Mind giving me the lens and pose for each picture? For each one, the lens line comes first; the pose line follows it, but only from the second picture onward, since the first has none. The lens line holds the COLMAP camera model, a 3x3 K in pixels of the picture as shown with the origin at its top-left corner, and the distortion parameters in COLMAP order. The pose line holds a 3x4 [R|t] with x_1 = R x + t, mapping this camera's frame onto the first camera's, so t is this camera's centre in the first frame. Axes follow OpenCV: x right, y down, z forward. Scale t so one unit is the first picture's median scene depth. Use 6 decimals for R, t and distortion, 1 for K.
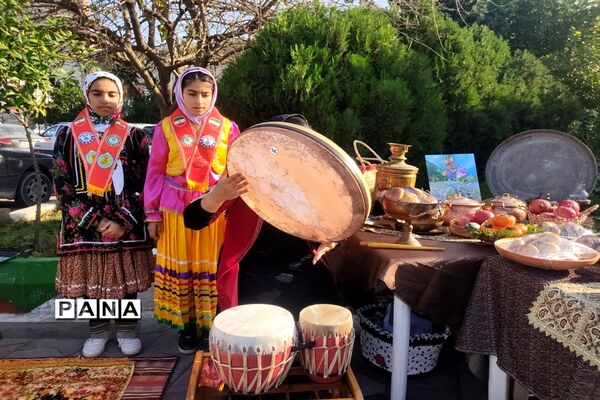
lens RADIAL K [[449.6, 0, 292.4], [0, 449.6, 199.9], [0, 0, 1]] dist [0.240736, -0.462238]
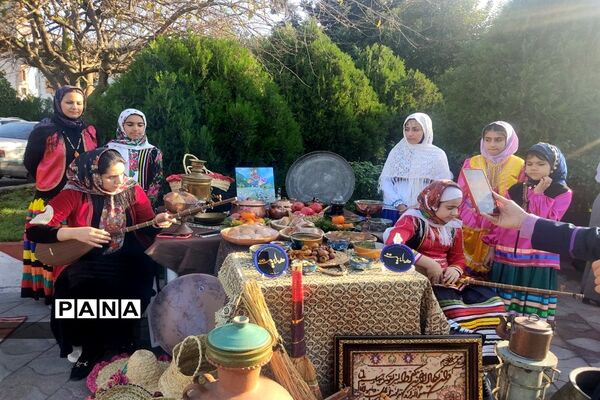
lens RADIAL K [[455.6, 0, 297.8], [0, 455.6, 218.0], [0, 0, 1]] dist [0.014597, -0.007742]
pose [[0.992841, 0.011604, 0.118882, 0.222939], [-0.016531, 0.999041, 0.040542, -0.005411], [-0.118297, -0.042217, 0.992080, -0.249138]]
